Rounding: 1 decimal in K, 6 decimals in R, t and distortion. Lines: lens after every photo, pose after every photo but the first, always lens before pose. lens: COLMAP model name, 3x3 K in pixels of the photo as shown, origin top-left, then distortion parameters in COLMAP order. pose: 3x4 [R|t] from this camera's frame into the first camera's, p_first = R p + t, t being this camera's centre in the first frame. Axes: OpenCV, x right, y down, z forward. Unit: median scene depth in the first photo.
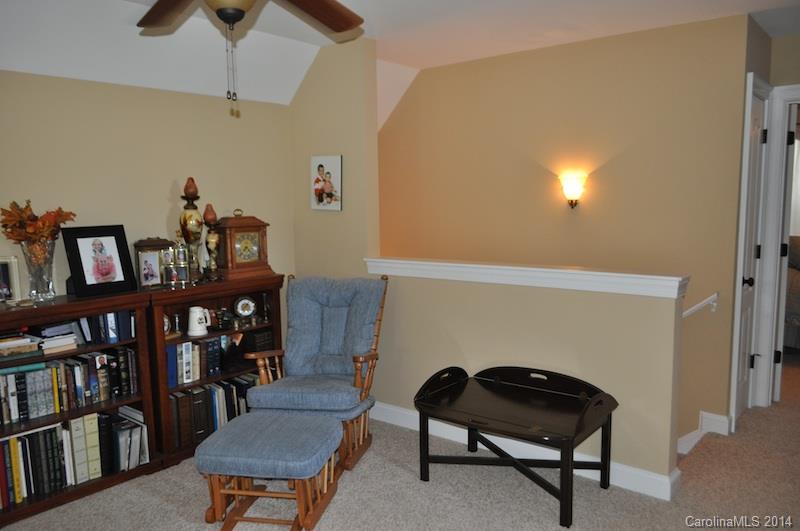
lens RADIAL K [[625.2, 0, 400.8], [0, 625.2, 275.2], [0, 0, 1]] dist [-0.005264, 0.000241]
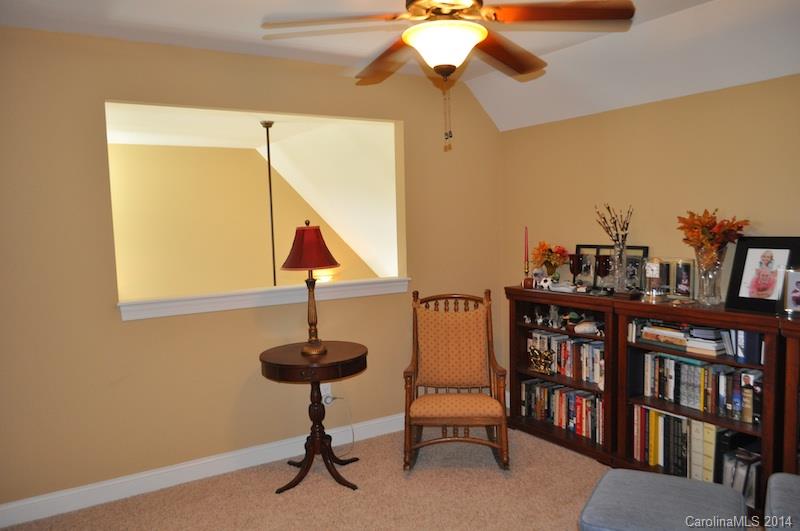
lens RADIAL K [[625.2, 0, 400.8], [0, 625.2, 275.2], [0, 0, 1]] dist [-0.005264, 0.000241]
pose [[-0.310038, 0.111543, -0.944158, 0.561641], [-0.086018, 0.985729, 0.144701, -0.111265], [0.946825, 0.126077, -0.296019, 0.783163]]
